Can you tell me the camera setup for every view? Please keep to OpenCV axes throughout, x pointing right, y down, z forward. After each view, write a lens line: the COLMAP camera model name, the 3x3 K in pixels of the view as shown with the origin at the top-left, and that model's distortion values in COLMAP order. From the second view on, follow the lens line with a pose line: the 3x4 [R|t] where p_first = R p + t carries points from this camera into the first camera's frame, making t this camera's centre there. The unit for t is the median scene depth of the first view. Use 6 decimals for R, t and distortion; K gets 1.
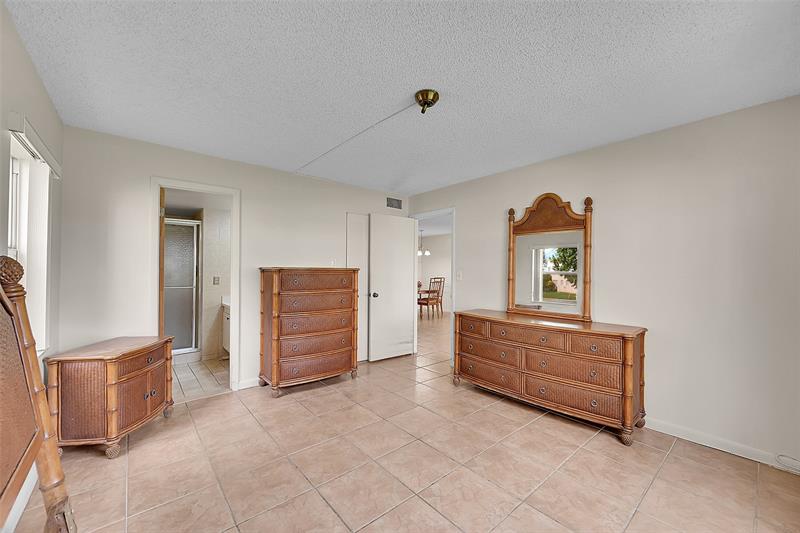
lens RADIAL K [[323.6, 0, 400.0], [0, 323.6, 266.5], [0, 0, 1]] dist [-0.001199, 0.000098]
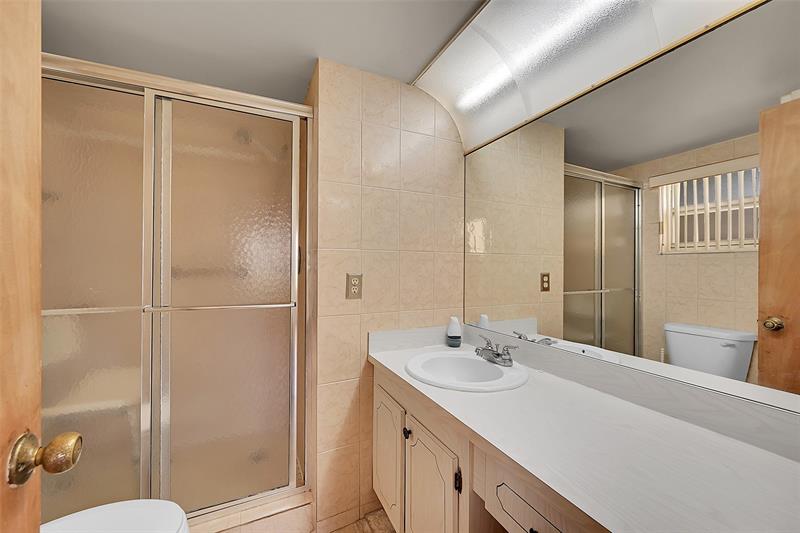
lens RADIAL K [[323.6, 0, 400.0], [0, 323.6, 266.5], [0, 0, 1]] dist [-0.001199, 0.000098]
pose [[0.958281, 0.000468, -0.285828, -0.443442], [0.003557, 0.999902, 0.013563, 0.020987], [0.285807, -0.014014, 0.958185, 0.723223]]
